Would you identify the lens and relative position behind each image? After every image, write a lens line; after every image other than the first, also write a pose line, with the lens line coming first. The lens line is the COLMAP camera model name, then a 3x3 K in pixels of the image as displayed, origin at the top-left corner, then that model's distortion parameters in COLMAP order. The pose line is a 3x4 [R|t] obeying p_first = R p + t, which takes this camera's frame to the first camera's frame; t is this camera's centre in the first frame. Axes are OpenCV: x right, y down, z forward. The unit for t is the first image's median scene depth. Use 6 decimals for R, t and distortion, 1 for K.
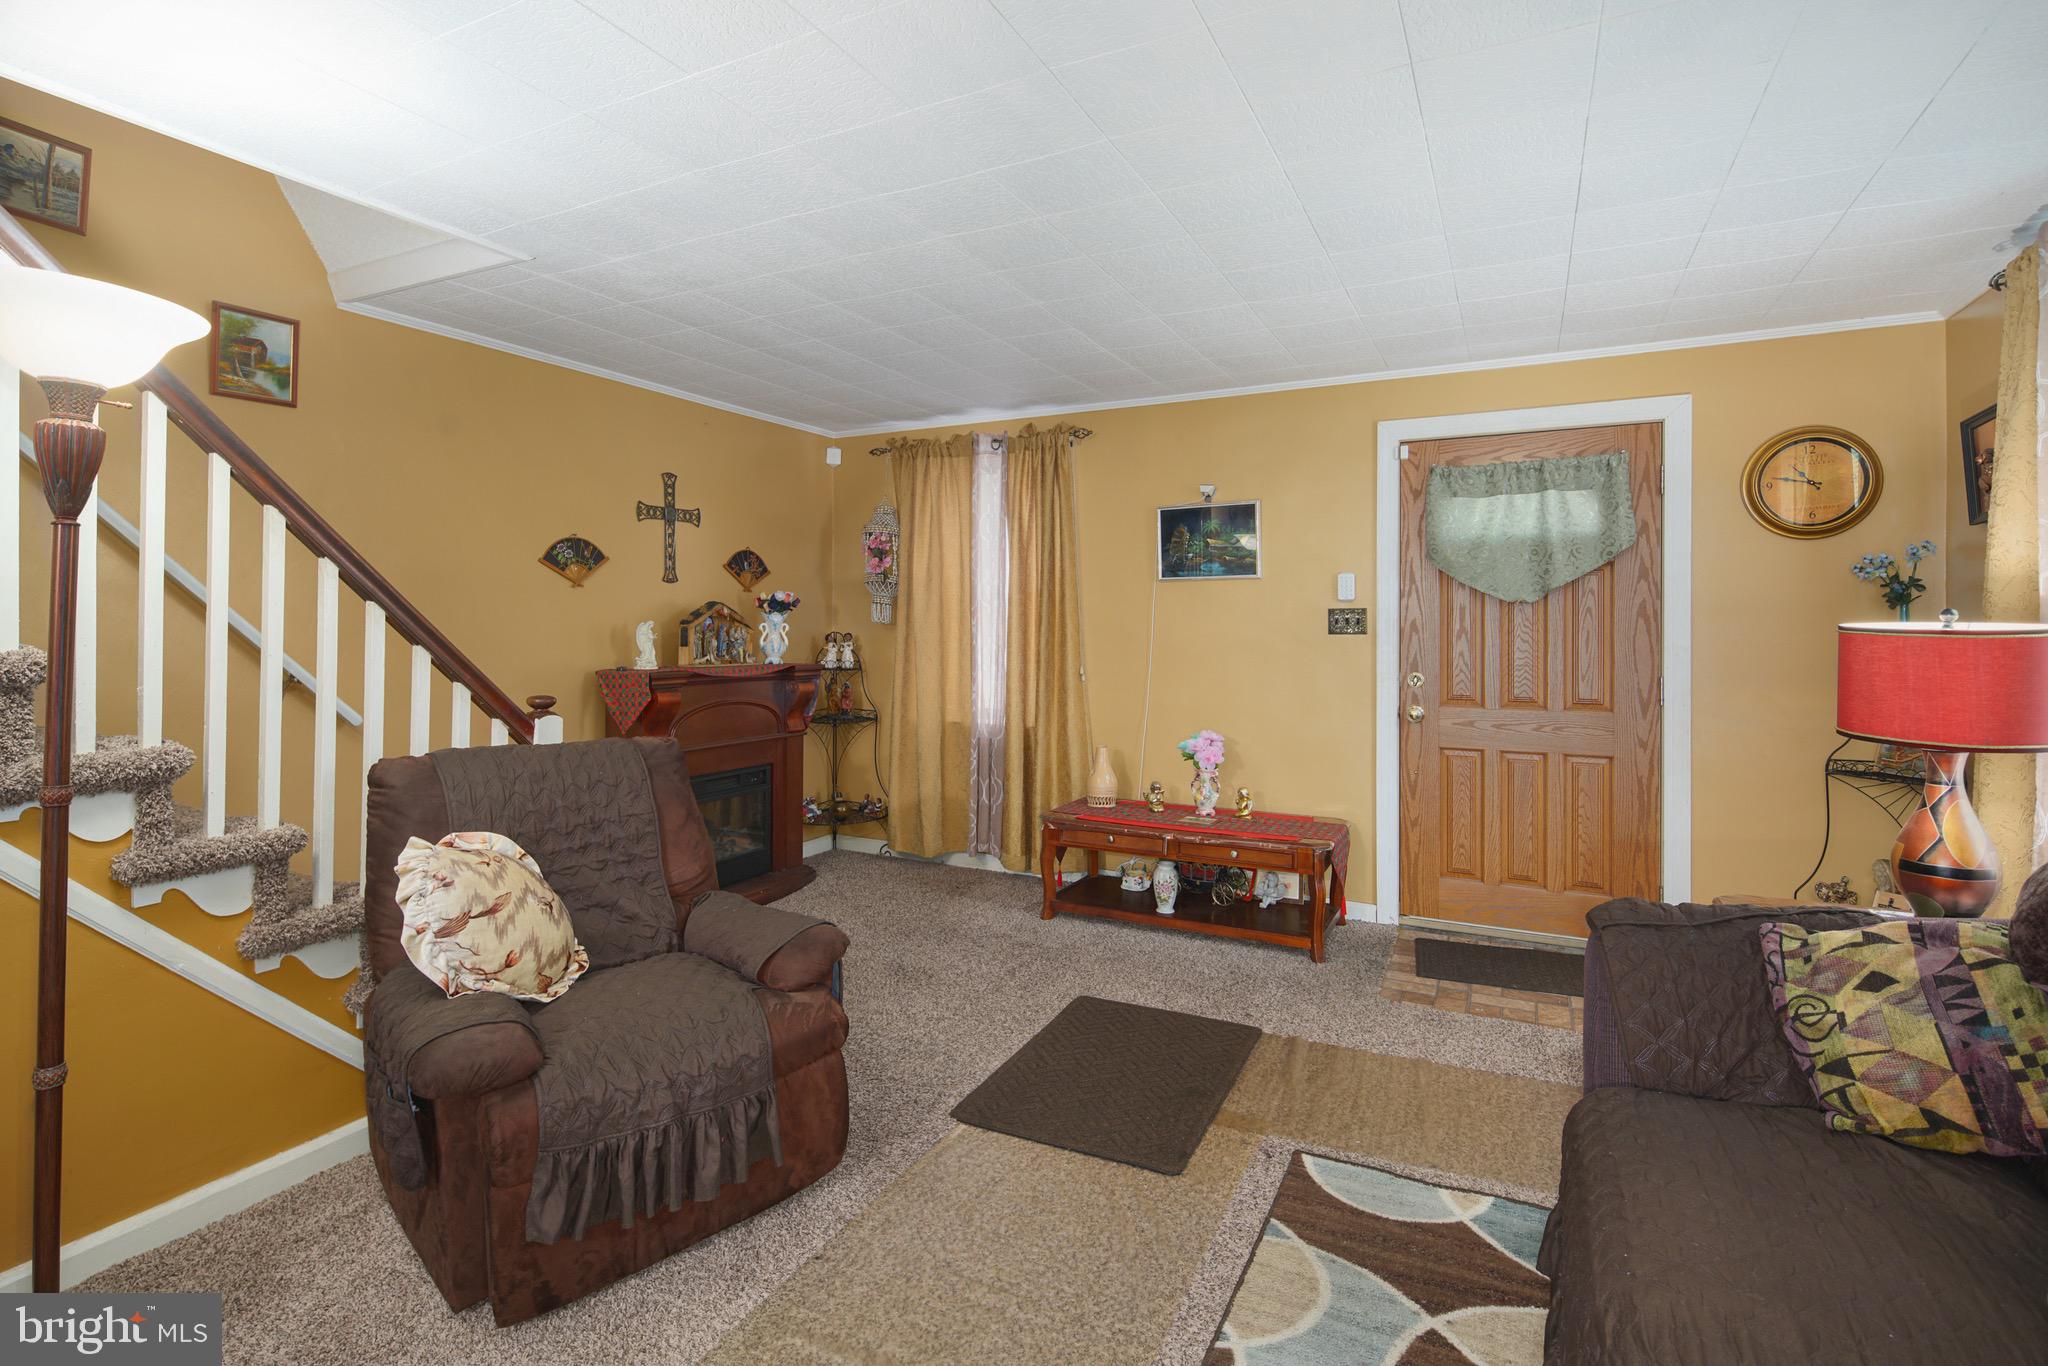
lens RADIAL K [[993.6, 0, 996.3], [0, 993.6, 630.2], [0, 0, 1]] dist [0.003537, -0.003013]
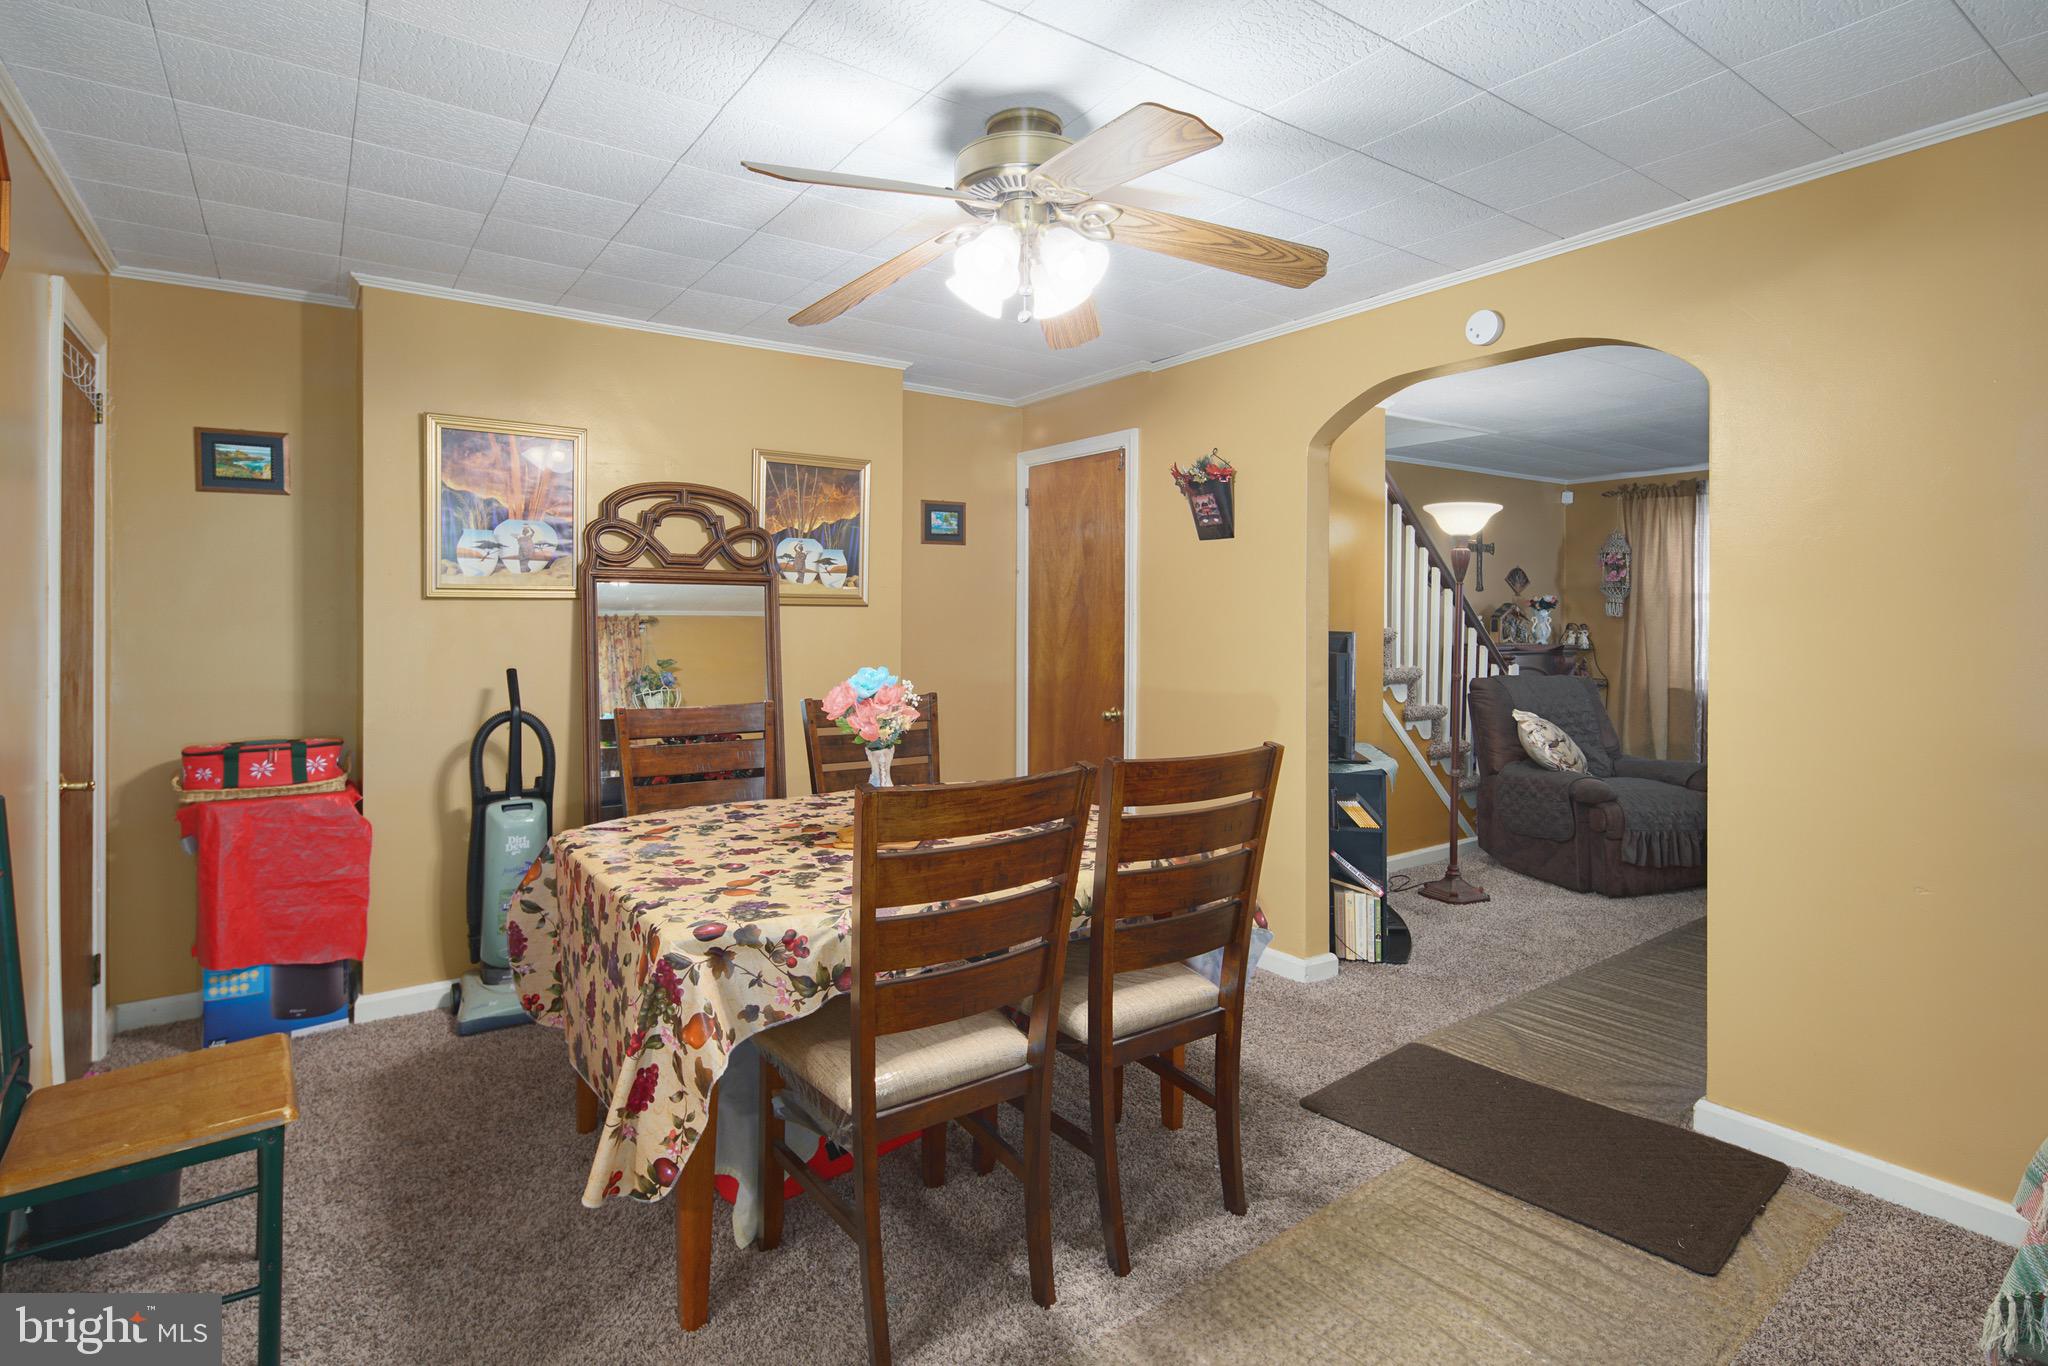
lens RADIAL K [[993.6, 0, 1010.6], [0, 993.6, 623.5], [0, 0, 1]] dist [0.003537, -0.003013]
pose [[0.887812, 0.003183, -0.460195, -0.414811], [-0.003228, 0.999995, 0.000688, 0.007928], [0.460194, 0.000875, 0.887818, -1.175171]]
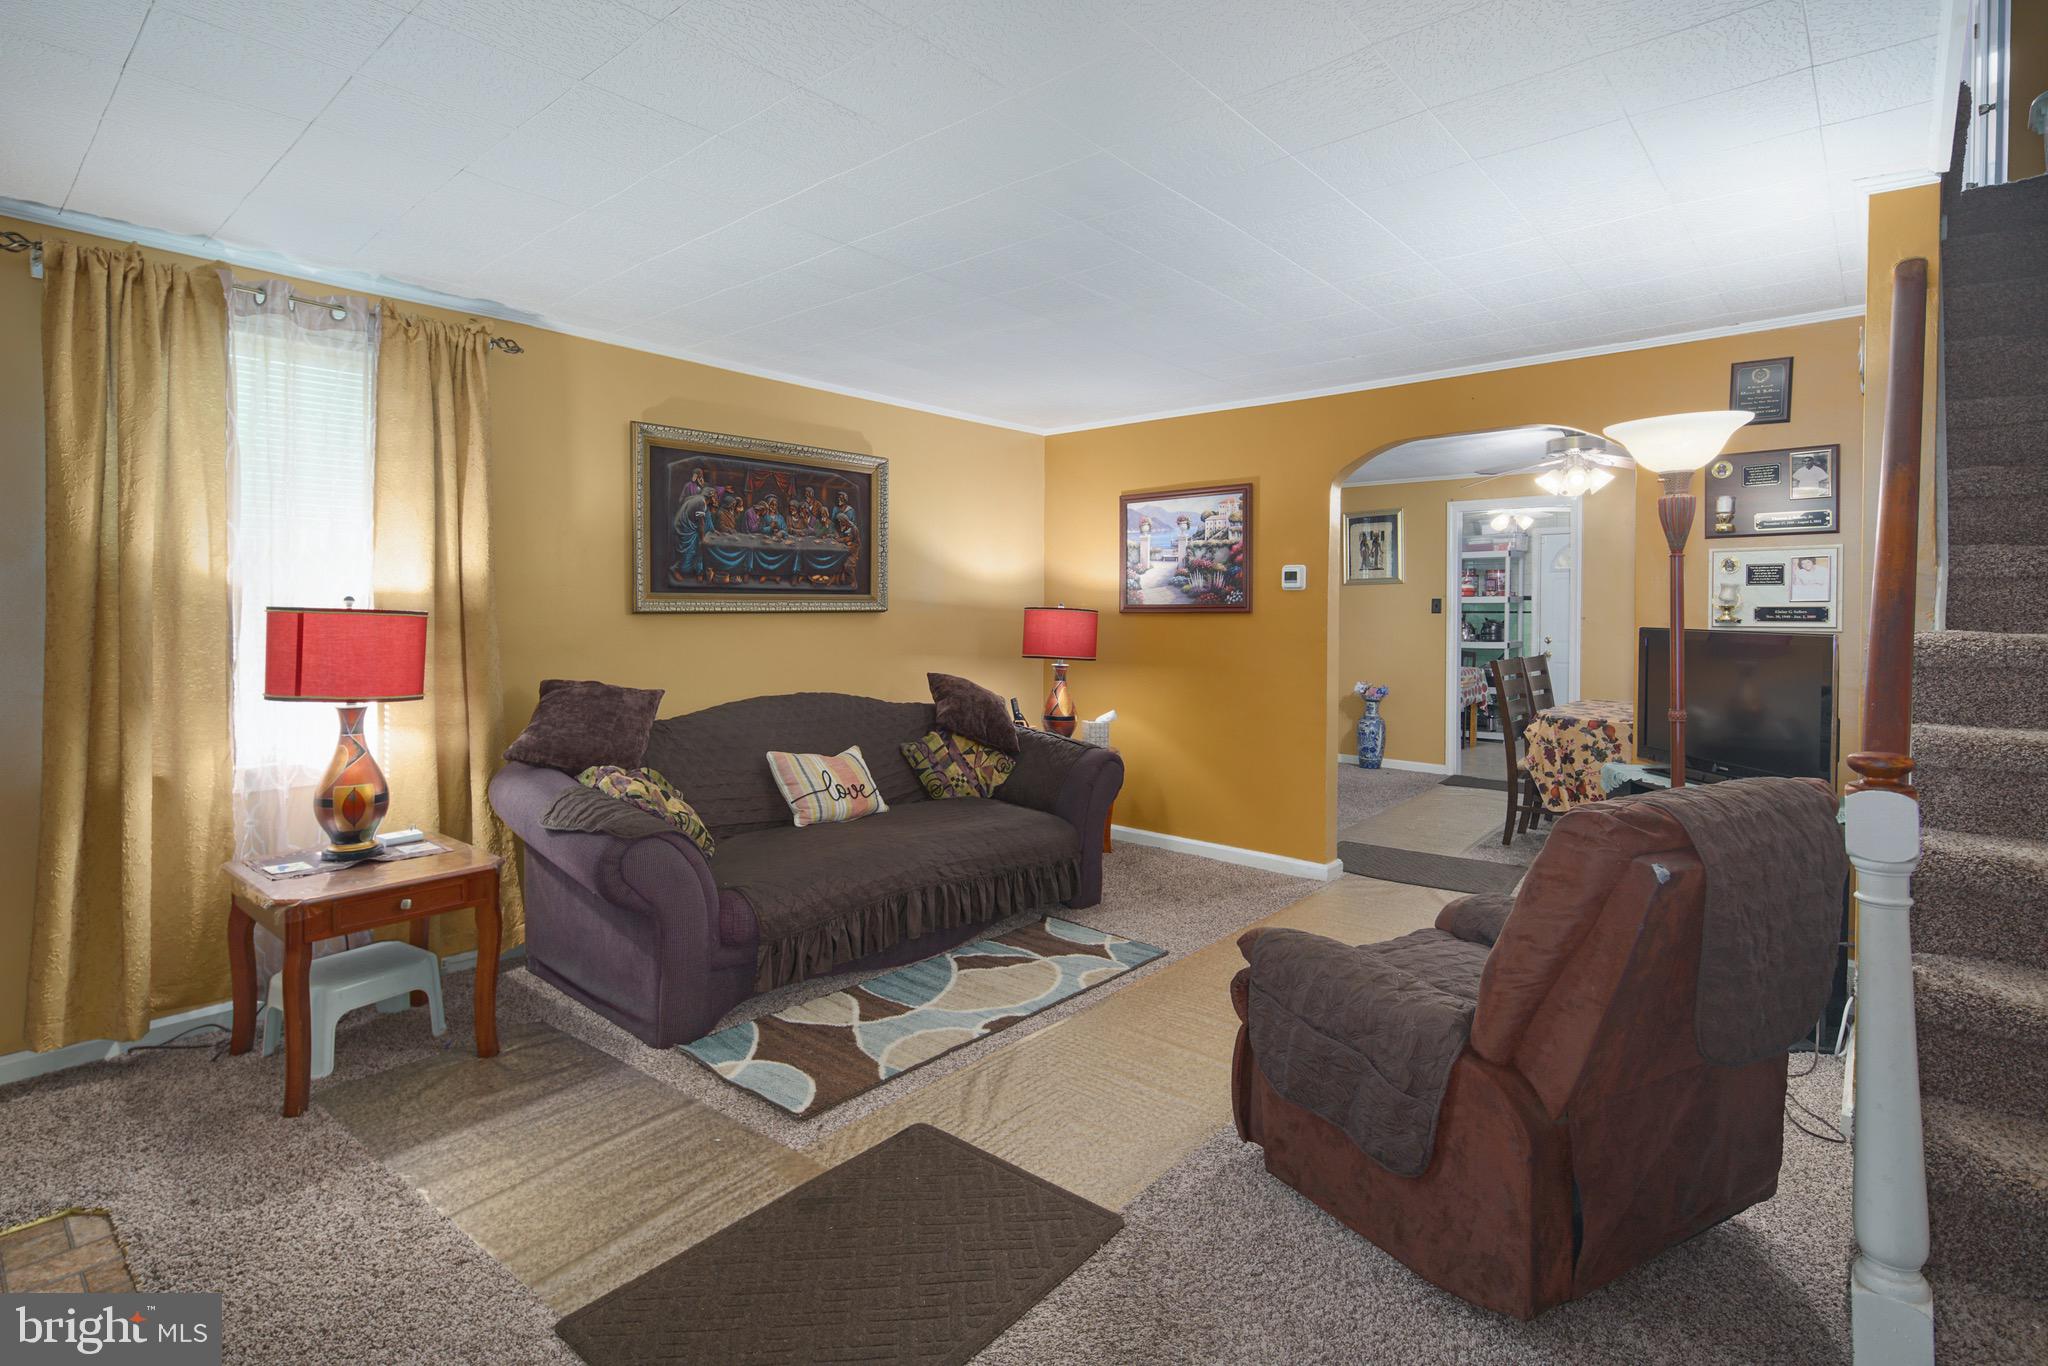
lens RADIAL K [[993.6, 0, 1005.4], [0, 993.6, 607.9], [0, 0, 1]] dist [0.003537, -0.003013]
pose [[-0.971941, -0.003925, 0.235192, -0.115121], [-0.002402, 0.999974, 0.006762, -0.012555], [-0.235213, 0.006007, -0.971925, 1.476534]]
